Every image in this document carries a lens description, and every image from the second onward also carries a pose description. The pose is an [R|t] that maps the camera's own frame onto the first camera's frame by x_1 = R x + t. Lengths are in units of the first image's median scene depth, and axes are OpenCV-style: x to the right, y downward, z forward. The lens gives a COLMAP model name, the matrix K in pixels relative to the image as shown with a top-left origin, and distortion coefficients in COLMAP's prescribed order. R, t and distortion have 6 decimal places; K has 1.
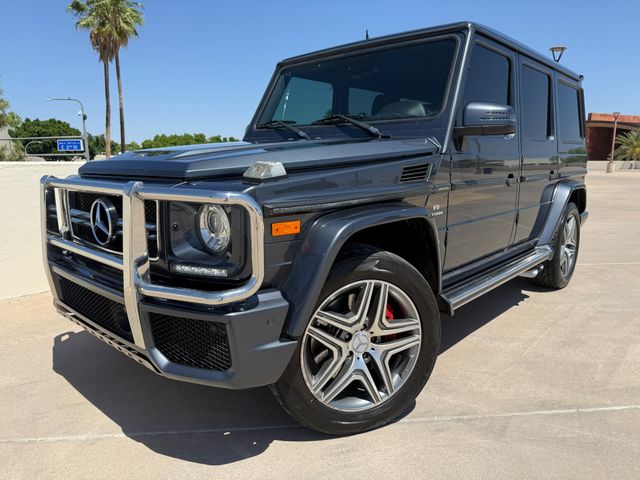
lens RADIAL K [[450.2, 0, 324.5], [0, 450.2, 243.3], [0, 0, 1]] dist [0.021797, -0.027763]
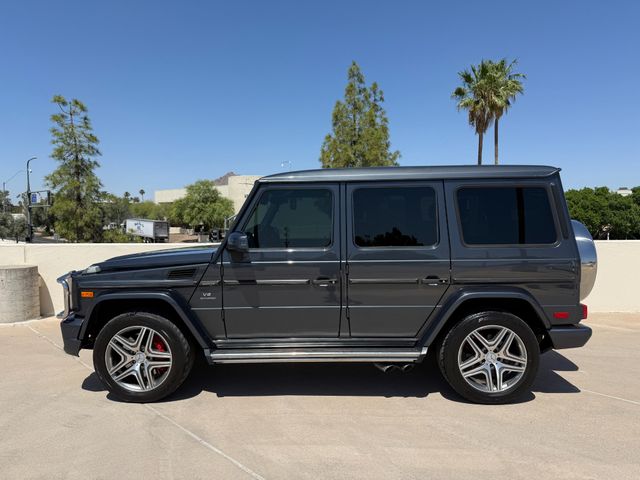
lens RADIAL K [[450.2, 0, 324.3], [0, 450.2, 243.7], [0, 0, 1]] dist [0.021797, -0.027763]
pose [[0.646372, 0.043576, -0.761777, 1.696475], [-0.130259, 0.990014, -0.053893, -0.221510], [0.751821, 0.134063, 0.645594, 0.213428]]
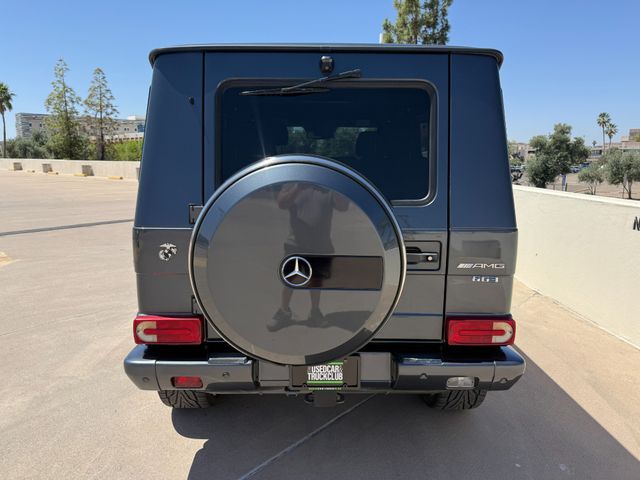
lens RADIAL K [[450.2, 0, 326.4], [0, 450.2, 241.2], [0, 0, 1]] dist [0.021797, -0.027763]
pose [[-0.741235, 0.118292, -0.660740, 1.360977], [-0.125149, 0.942735, 0.309173, -0.633376], [0.659475, 0.311861, -0.683985, 2.664564]]
